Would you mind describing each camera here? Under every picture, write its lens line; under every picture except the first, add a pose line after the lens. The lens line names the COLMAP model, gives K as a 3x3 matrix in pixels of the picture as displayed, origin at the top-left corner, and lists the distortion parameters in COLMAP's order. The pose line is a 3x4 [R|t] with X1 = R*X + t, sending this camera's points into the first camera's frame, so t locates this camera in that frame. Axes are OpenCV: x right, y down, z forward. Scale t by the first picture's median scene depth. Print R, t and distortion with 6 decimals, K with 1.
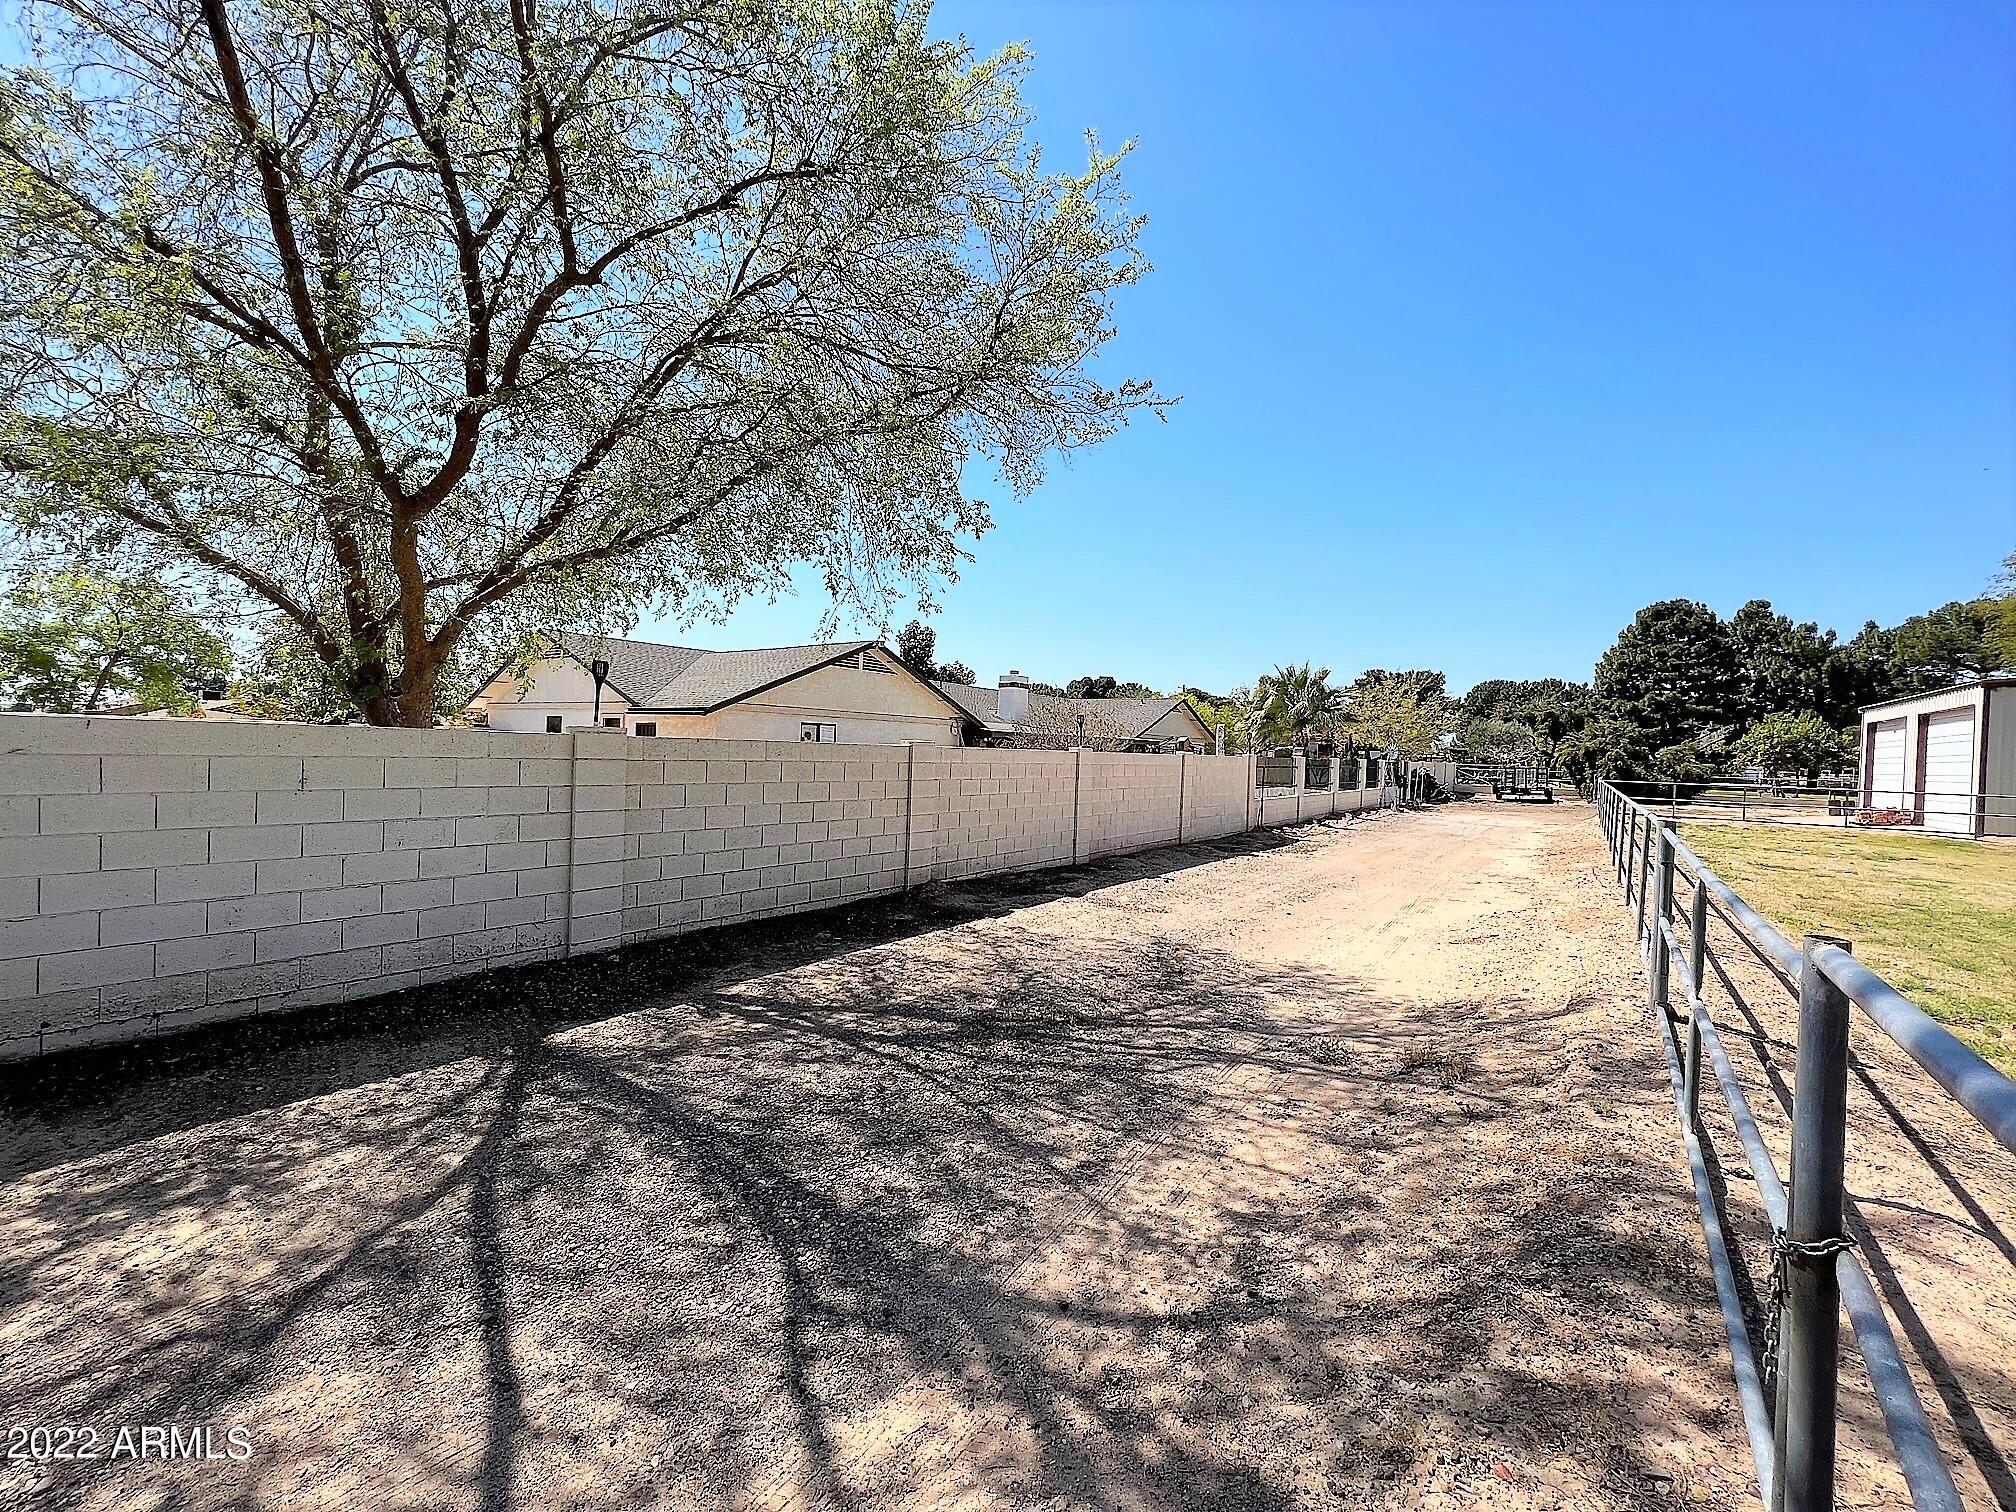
lens RADIAL K [[810.4, 0, 1008.0], [0, 810.4, 756.0], [0, 0, 1]] dist [0.000008, -0.000012]
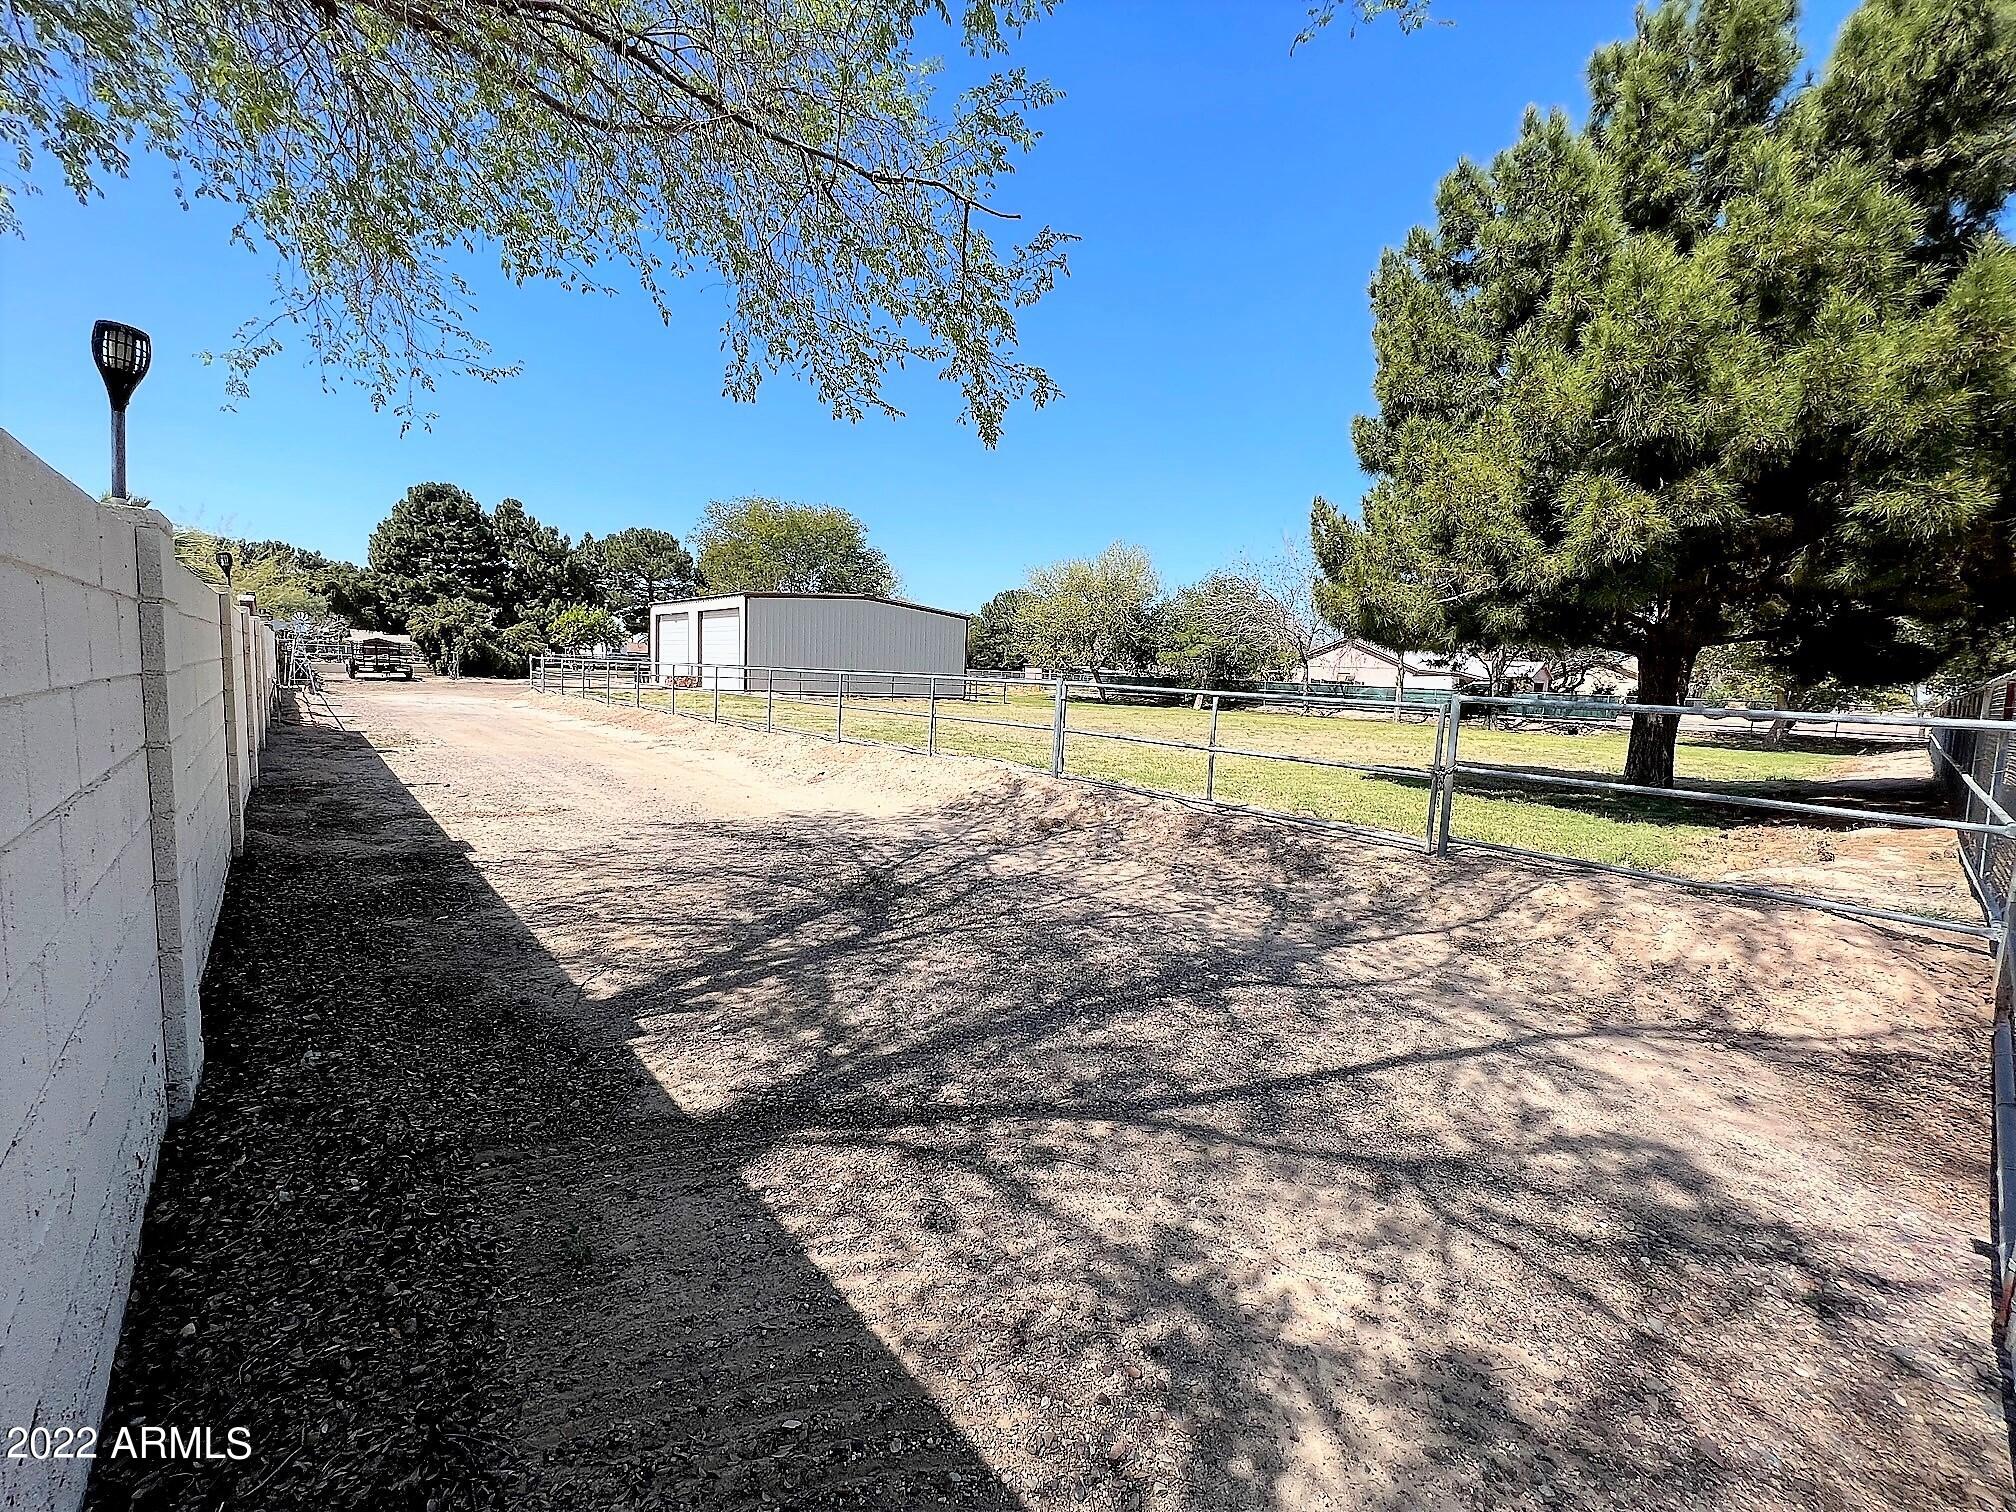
lens RADIAL K [[810.4, 0, 1008.0], [0, 810.4, 756.0], [0, 0, 1]] dist [0.000008, -0.000012]
pose [[0.204929, -0.122601, 0.971068, -0.249374], [-0.025095, 0.991140, 0.130431, 0.004469], [-0.978455, -0.051098, 0.200037, 0.163412]]
